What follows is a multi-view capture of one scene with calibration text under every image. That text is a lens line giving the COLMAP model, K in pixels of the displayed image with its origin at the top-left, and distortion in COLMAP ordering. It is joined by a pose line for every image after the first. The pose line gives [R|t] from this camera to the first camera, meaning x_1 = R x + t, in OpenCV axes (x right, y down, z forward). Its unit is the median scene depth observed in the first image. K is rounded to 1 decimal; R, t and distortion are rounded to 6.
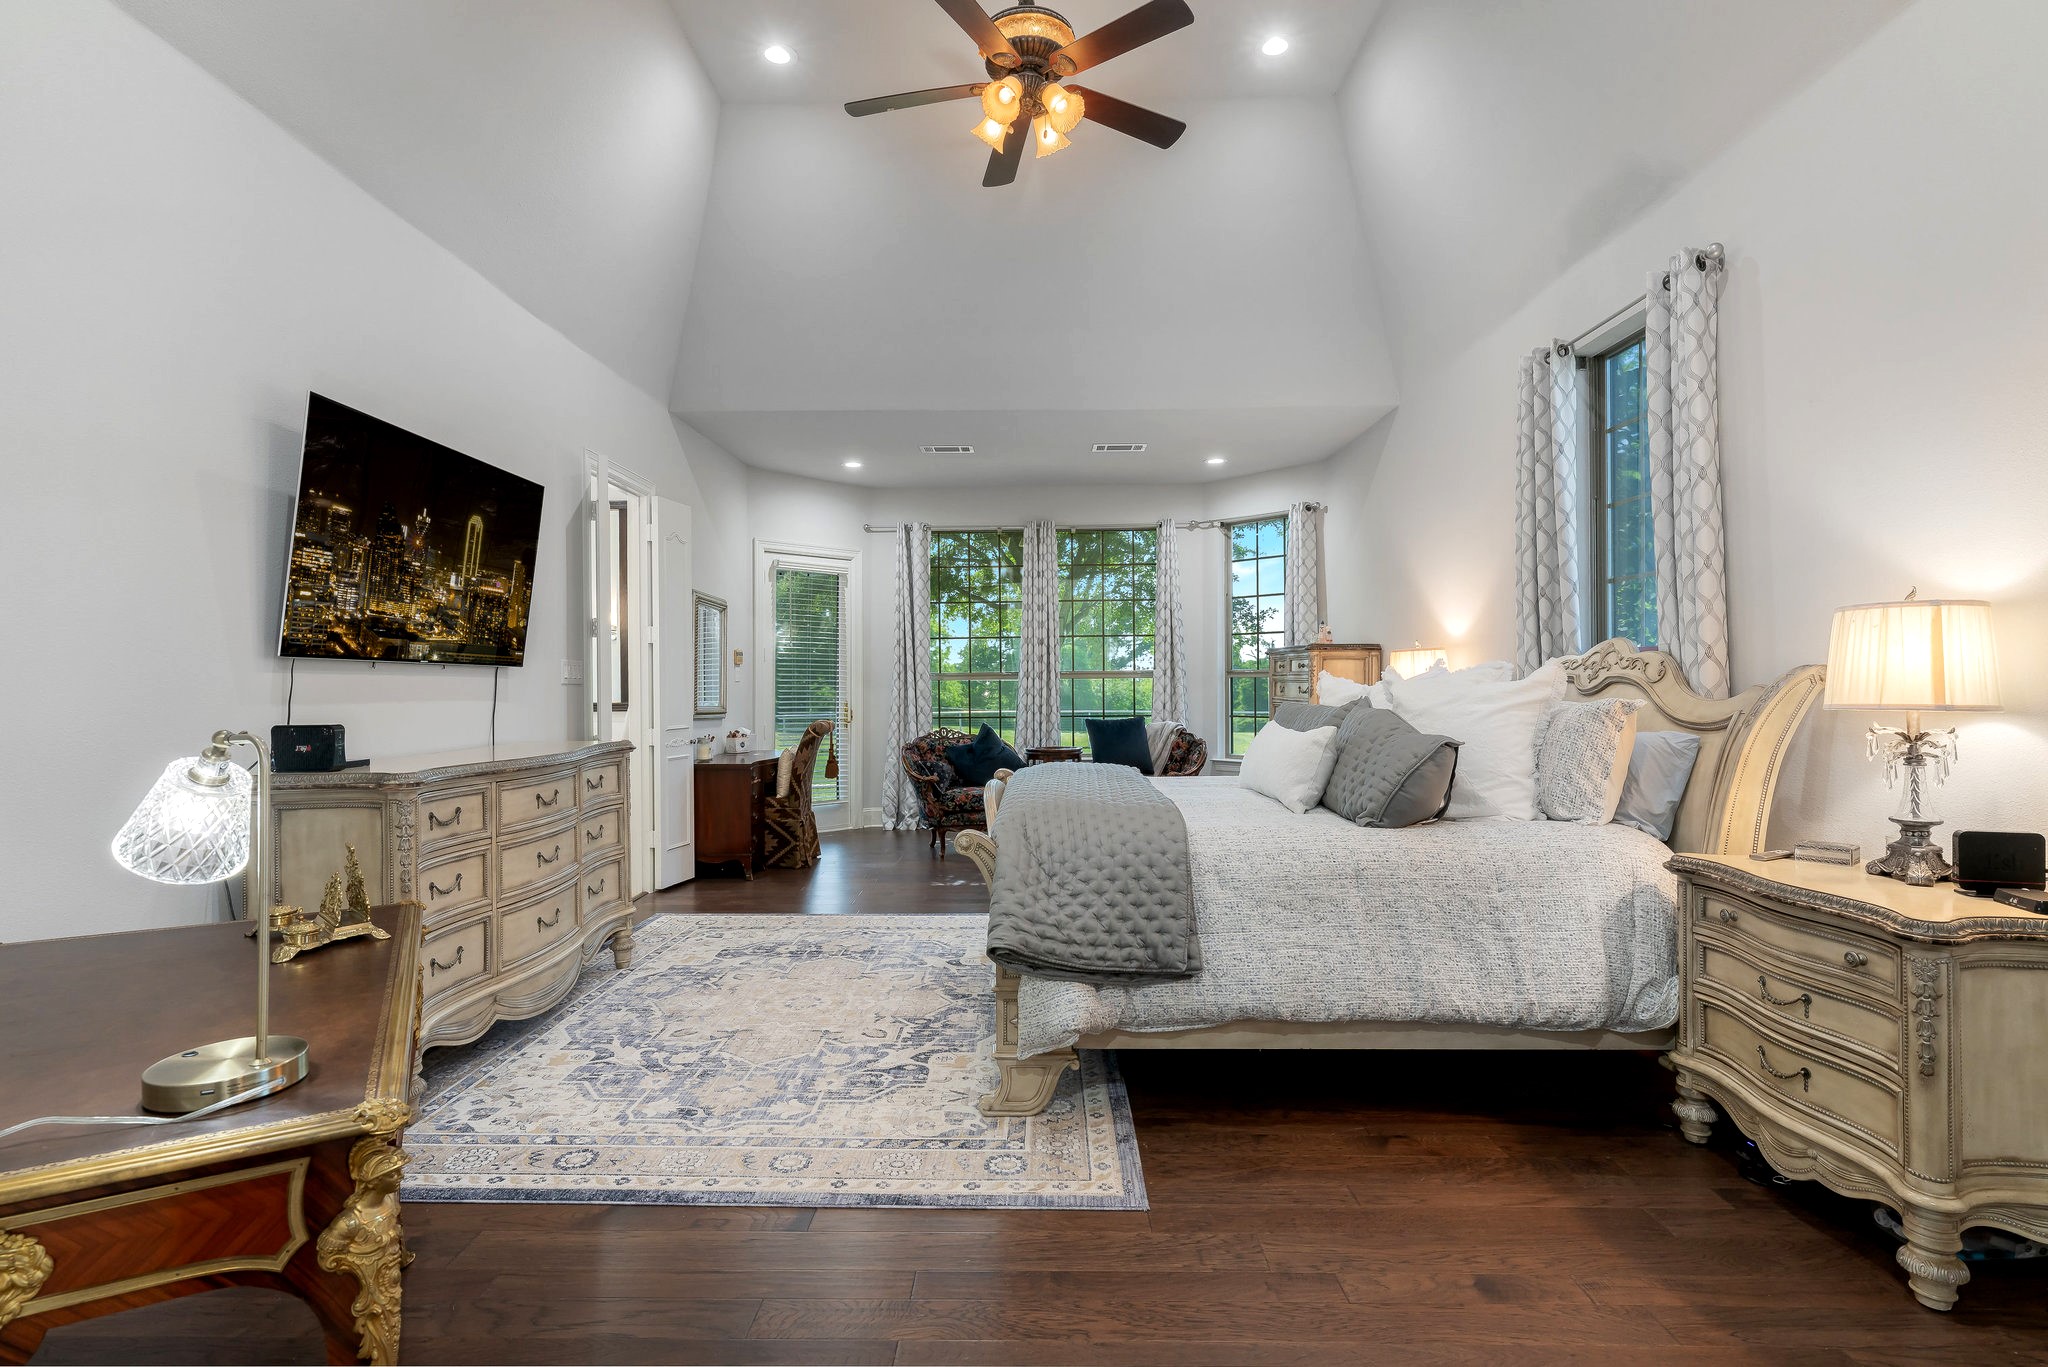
lens RADIAL K [[971.1, 0, 1026.3], [0, 971.1, 691.2], [0, 0, 1]] dist [0.002228, 0.000228]
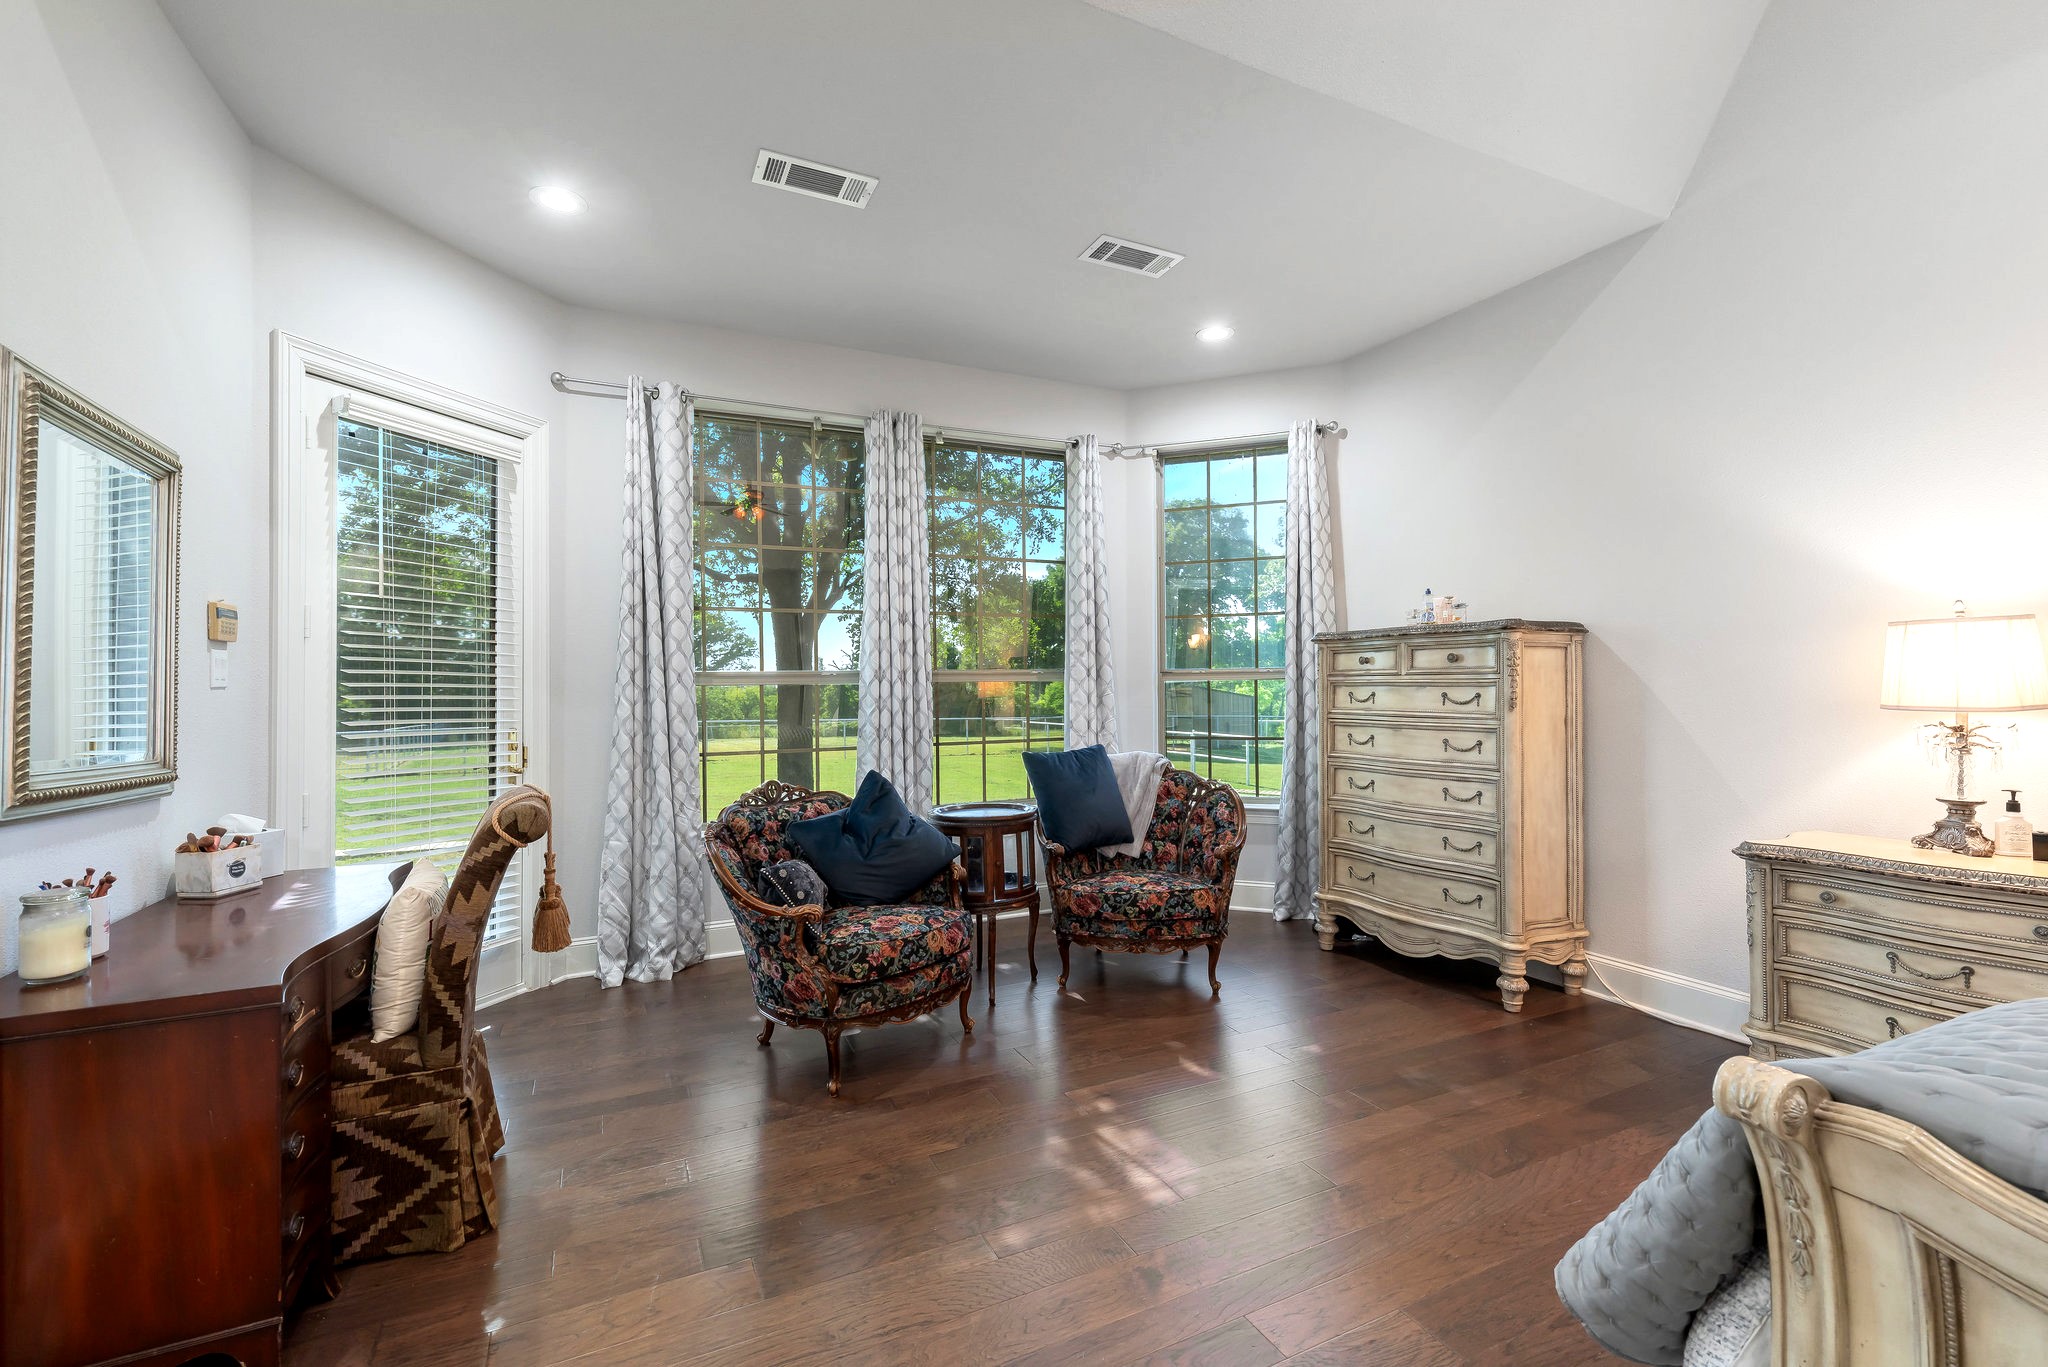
lens RADIAL K [[865.6, 0, 1024.5], [0, 865.6, 681.1], [0, 0, 1]] dist [0.000118, -0.000299]
pose [[0.893934, 0.000932, 0.448197, -0.292875], [0.006086, 0.999880, -0.014216, -0.010719], [-0.448156, 0.015436, 0.893822, 0.974510]]
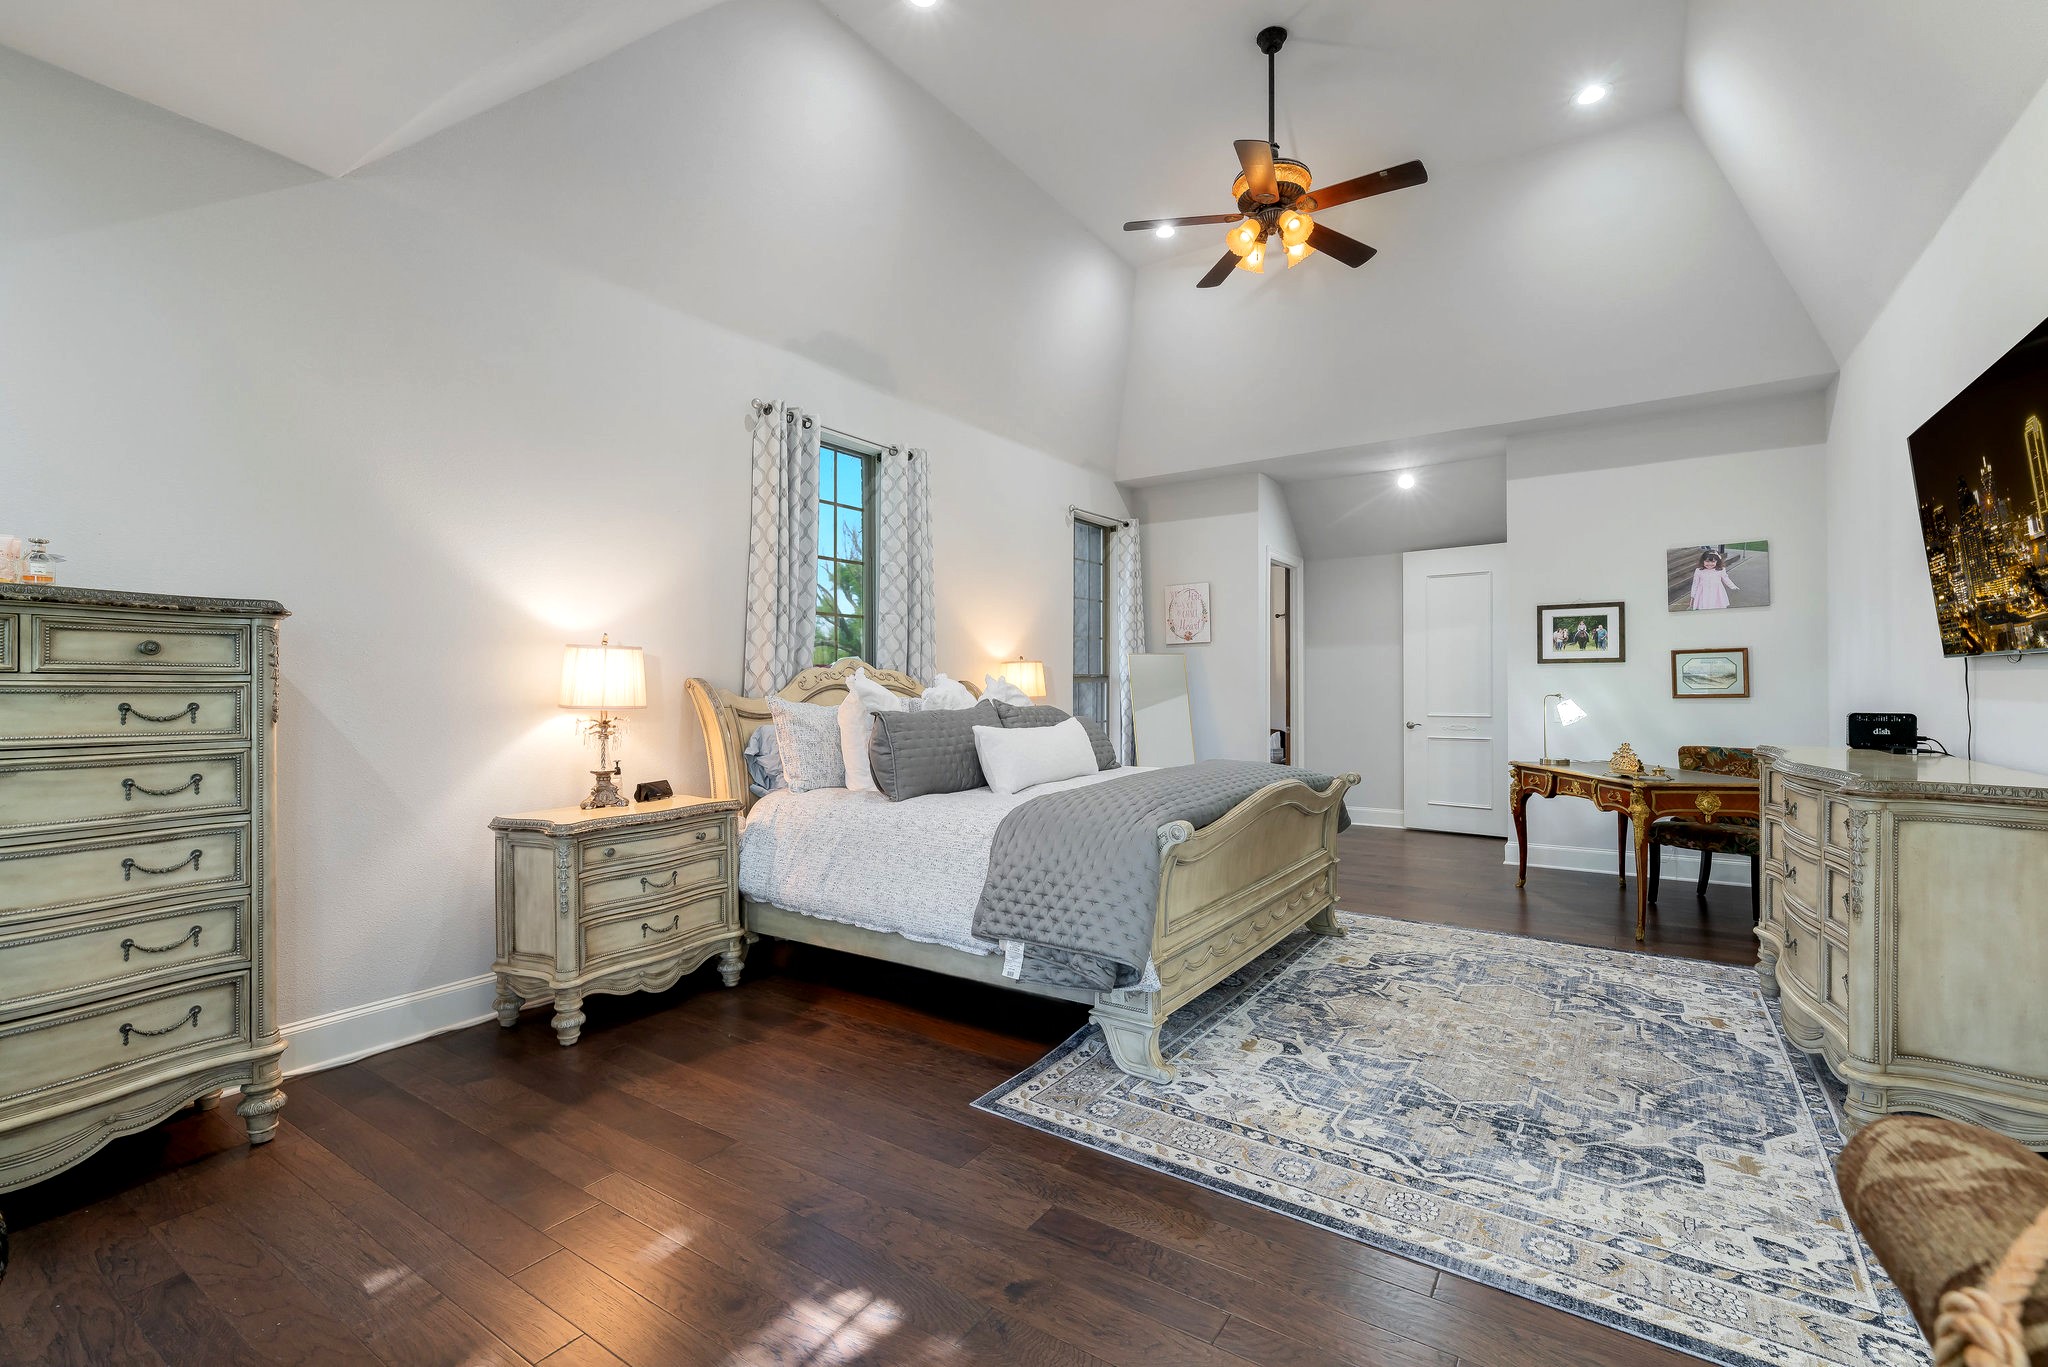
lens RADIAL K [[909.3, 0, 1026.7], [0, 909.3, 676.7], [0, 0, 1]] dist [0.000334, -0.000390]
pose [[-0.838816, 0.019848, 0.544053, -0.296799], [0.016606, 0.999803, -0.010871, -0.010314], [-0.544162, -0.000084, -0.838980, 1.726986]]
